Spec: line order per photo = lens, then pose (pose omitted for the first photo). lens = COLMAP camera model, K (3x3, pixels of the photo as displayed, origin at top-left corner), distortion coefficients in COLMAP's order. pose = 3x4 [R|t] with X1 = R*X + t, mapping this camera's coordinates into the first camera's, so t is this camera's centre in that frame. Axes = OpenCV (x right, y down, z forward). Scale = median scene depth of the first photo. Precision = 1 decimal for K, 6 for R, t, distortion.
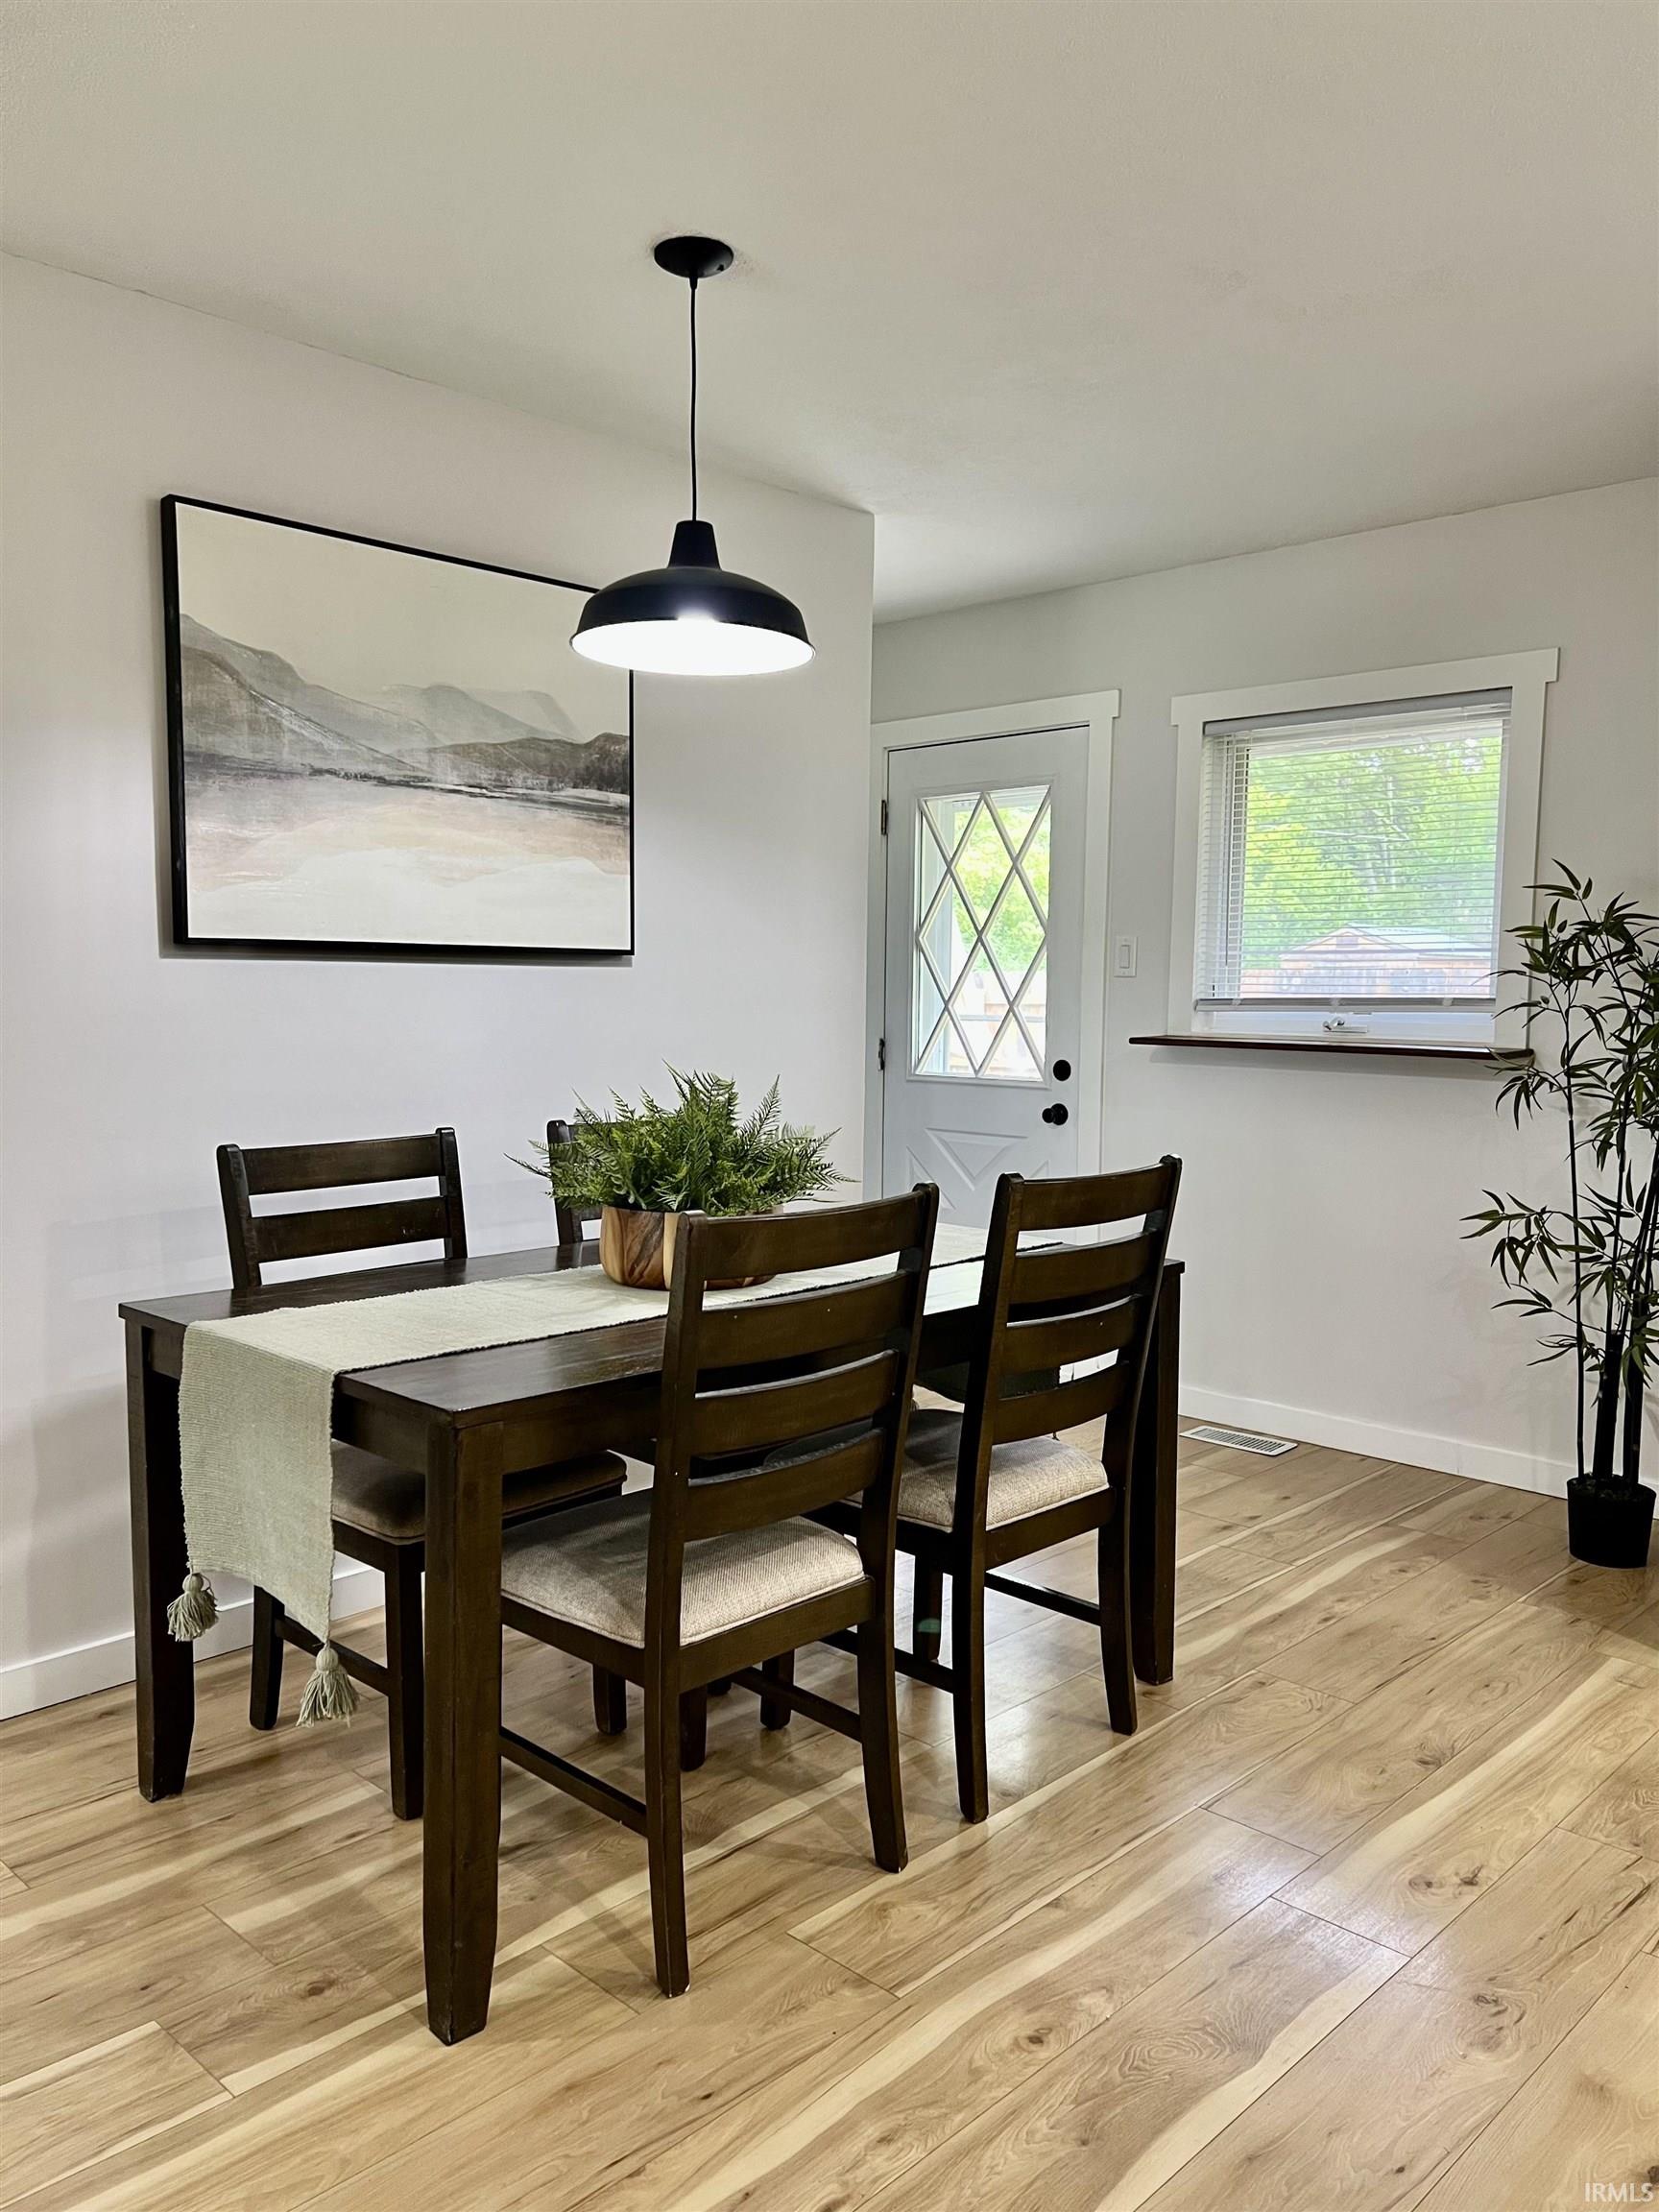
lens RADIAL K [[1667.3, 0, 832.8], [0, 1667.3, 1117.5], [0, 0, 1]] dist [0.049643, -0.047061]
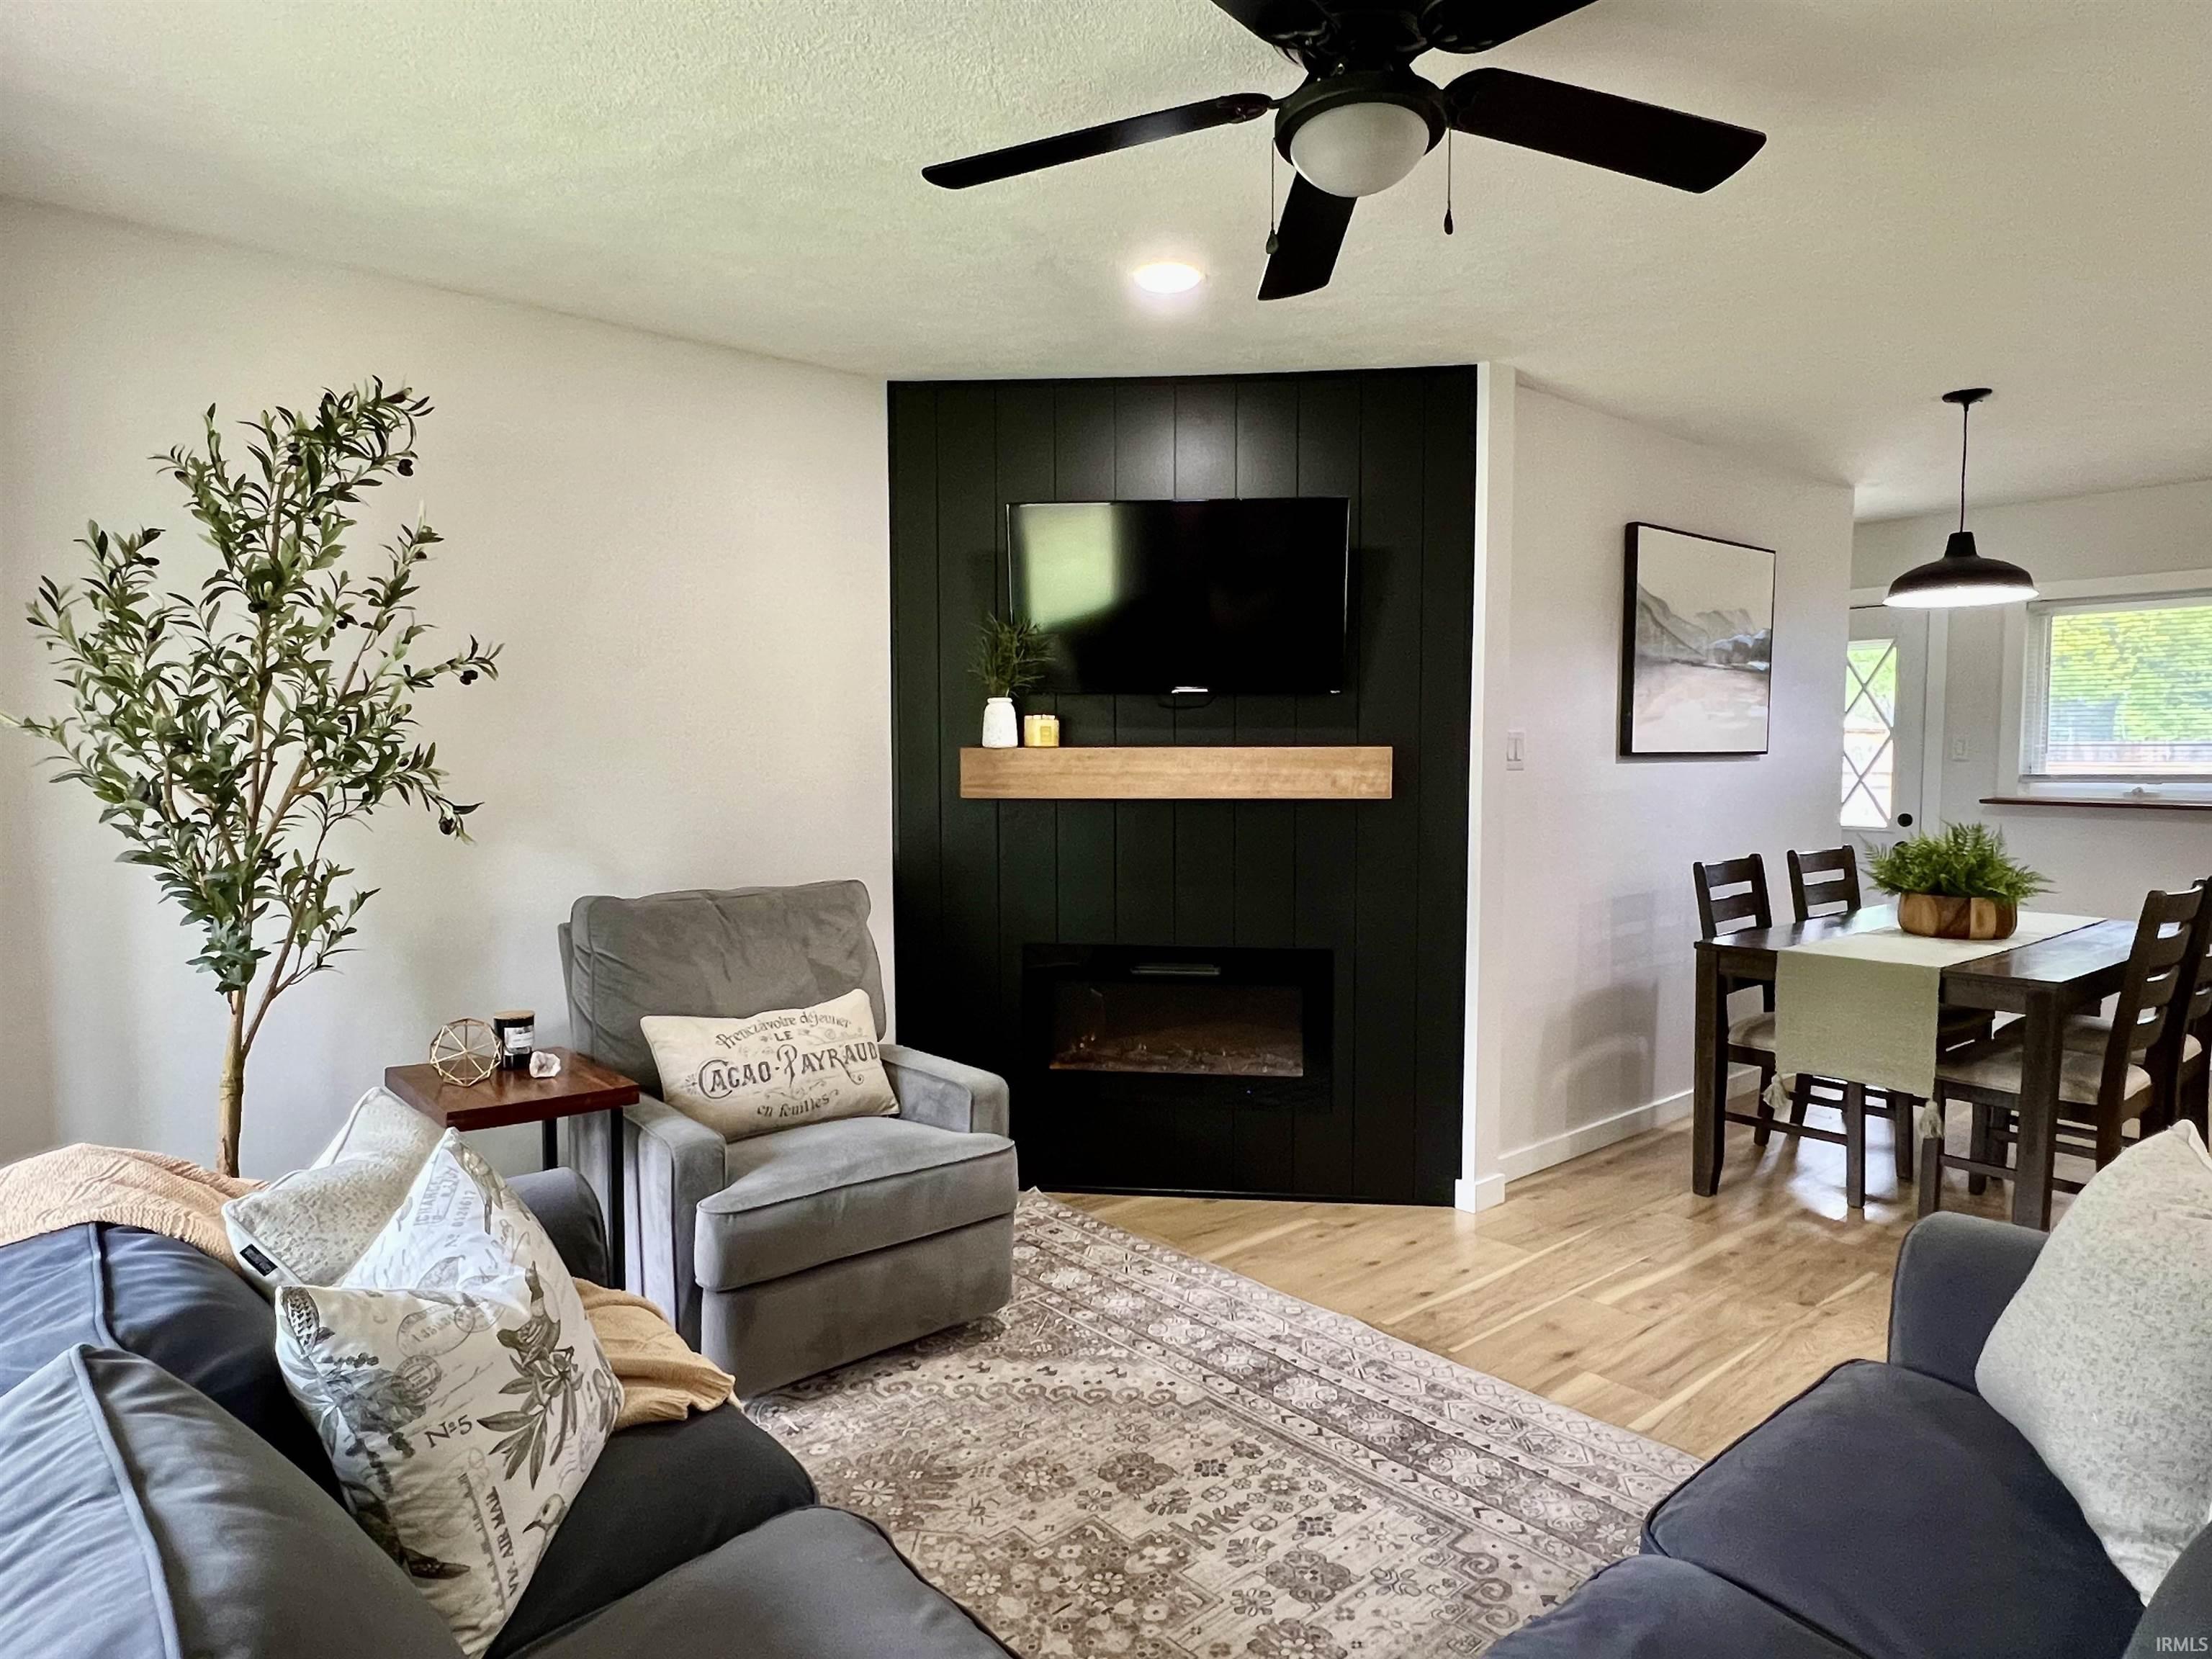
lens RADIAL K [[1307.6, 0, 1096.6], [0, 1307.6, 825.4], [0, 0, 1]] dist [0.000470, 0.000781]
pose [[0.992936, -0.002137, -0.118634, -0.683509], [-0.000592, 0.999736, -0.022961, 0.007225], [0.118652, 0.022869, 0.992673, -0.443734]]
